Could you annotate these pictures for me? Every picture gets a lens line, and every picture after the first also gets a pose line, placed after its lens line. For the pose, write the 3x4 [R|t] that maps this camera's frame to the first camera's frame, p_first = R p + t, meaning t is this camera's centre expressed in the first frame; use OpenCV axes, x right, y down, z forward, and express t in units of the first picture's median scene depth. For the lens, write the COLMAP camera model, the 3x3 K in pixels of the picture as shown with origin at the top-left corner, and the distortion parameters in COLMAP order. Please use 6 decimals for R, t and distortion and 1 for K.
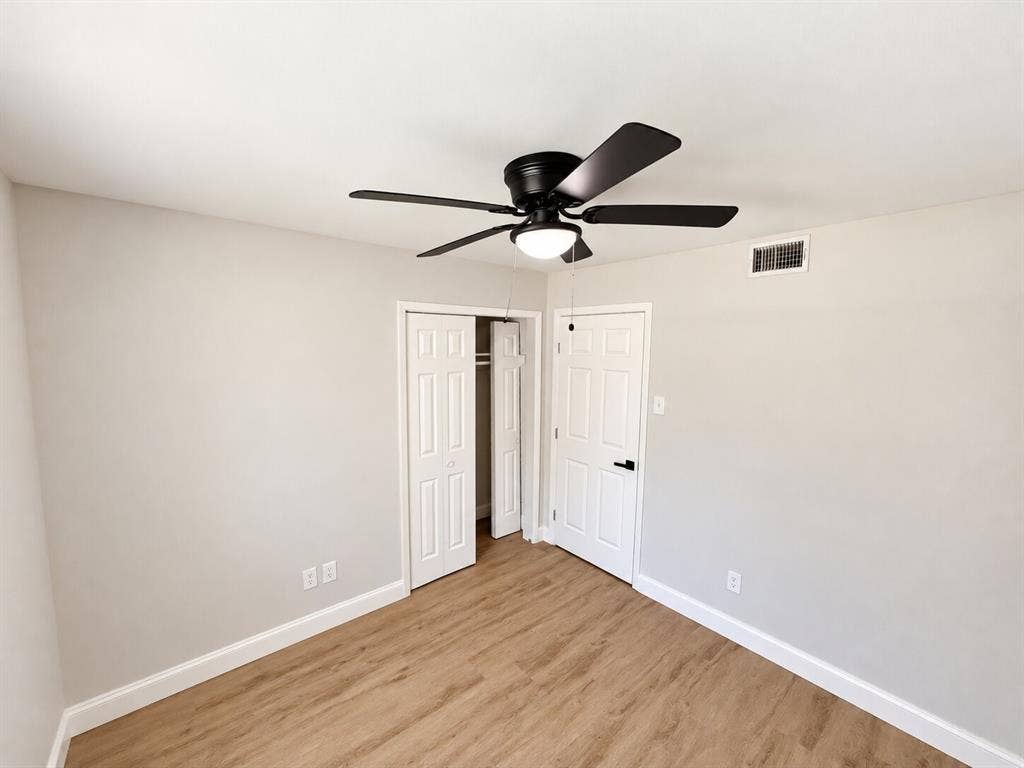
lens RADIAL K [[409.6, 0, 512.0], [0, 409.6, 384.0], [0, 0, 1]] dist [-0.013690, 0.000219]
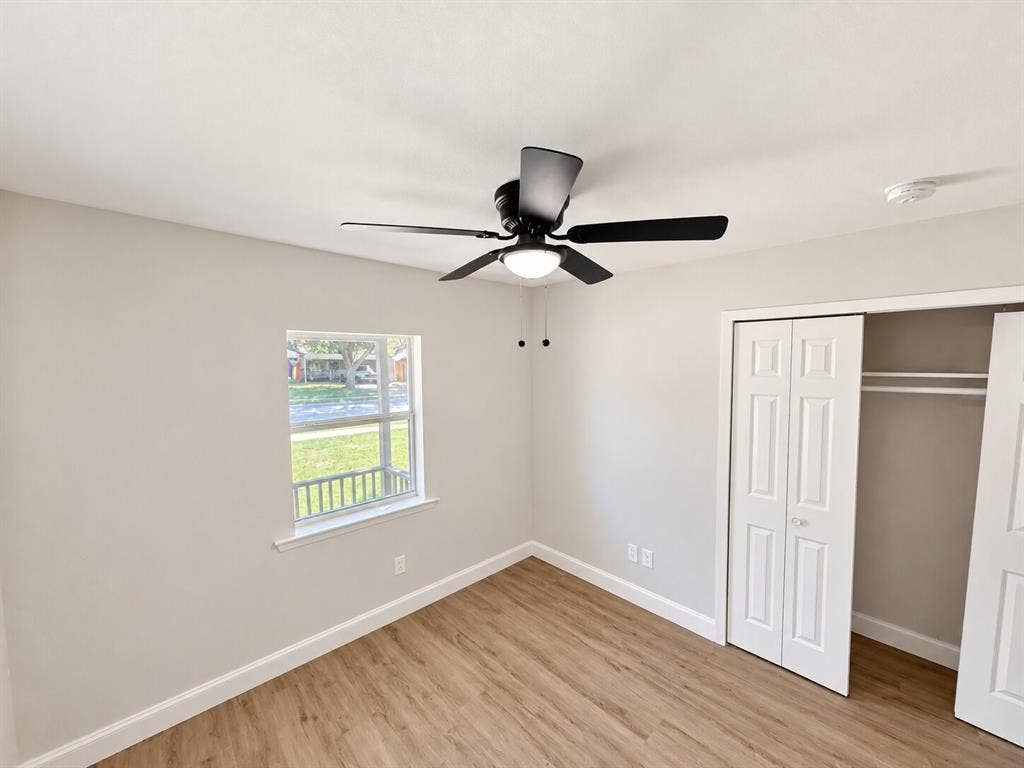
lens RADIAL K [[409.6, 0, 512.0], [0, 409.6, 384.0], [0, 0, 1]] dist [-0.013690, 0.000219]
pose [[0.047618, 0.057251, -0.997224, 0.594663], [-0.087767, 0.994735, 0.052917, -0.047750], [0.995002, 0.085003, 0.052392, 0.481766]]
